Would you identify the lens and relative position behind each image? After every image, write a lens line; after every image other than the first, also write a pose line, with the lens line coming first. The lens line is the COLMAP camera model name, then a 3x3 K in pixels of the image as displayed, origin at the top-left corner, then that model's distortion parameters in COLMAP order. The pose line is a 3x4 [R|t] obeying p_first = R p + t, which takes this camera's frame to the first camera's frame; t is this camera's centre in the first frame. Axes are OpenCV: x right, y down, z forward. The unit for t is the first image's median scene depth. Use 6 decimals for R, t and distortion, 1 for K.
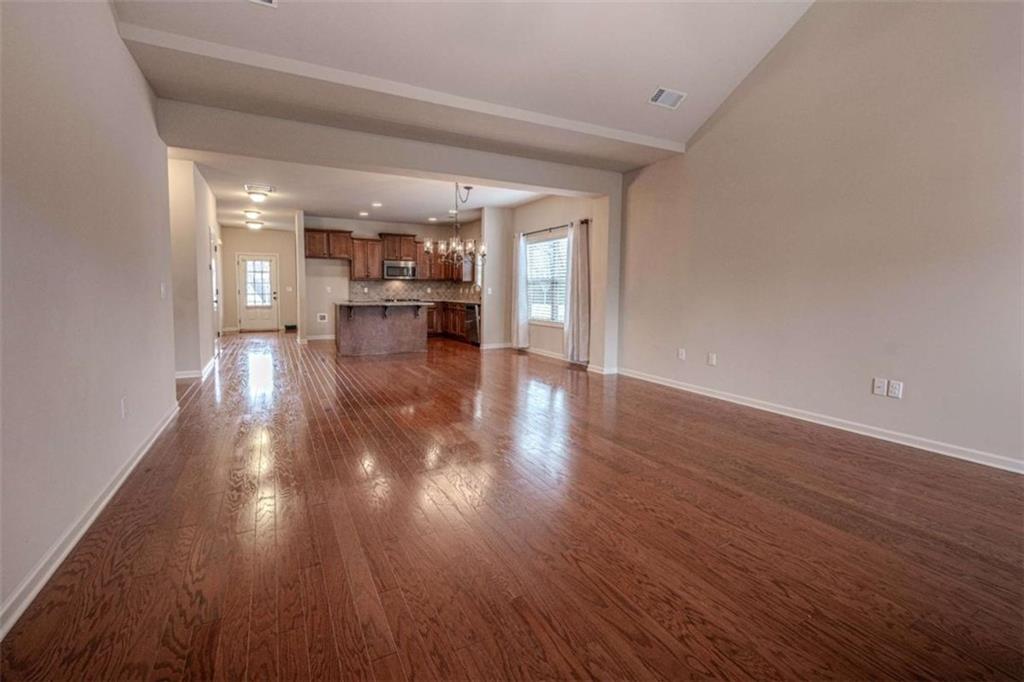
lens RADIAL K [[452.9, 0, 520.5], [0, 452.9, 328.2], [0, 0, 1]] dist [0.002707, -0.001158]
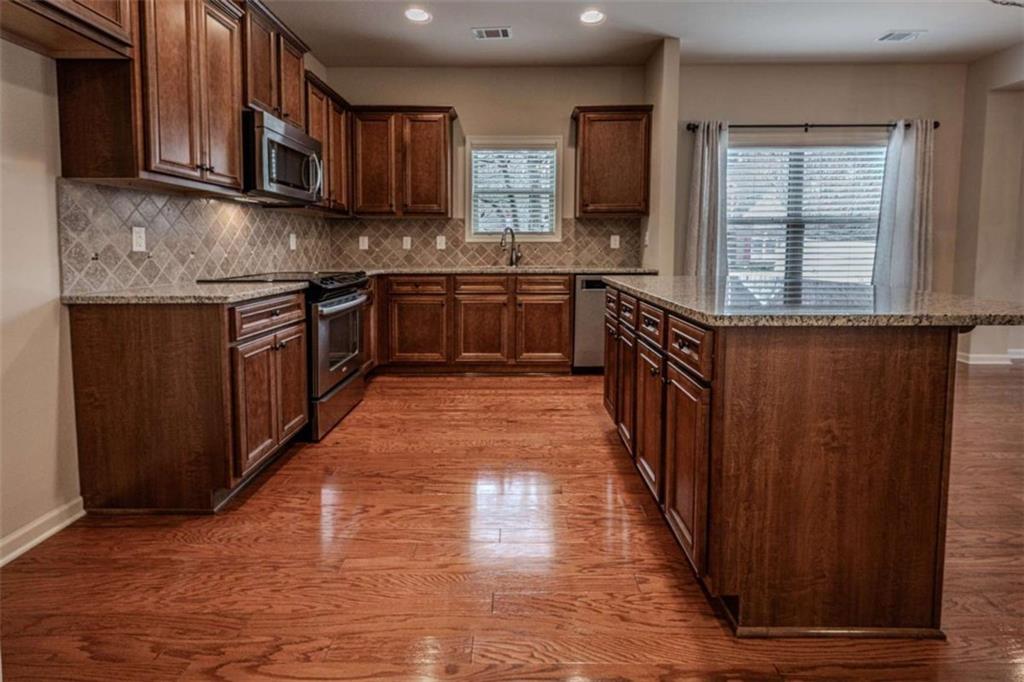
lens RADIAL K [[452.9, 0, 515.7], [0, 452.9, 280.3], [0, 0, 1]] dist [0.002707, -0.001158]
pose [[0.504170, -0.071758, 0.860618, -0.442218], [0.077186, 0.996298, 0.037853, -0.062821], [-0.860148, 0.047343, 0.507842, 0.777234]]
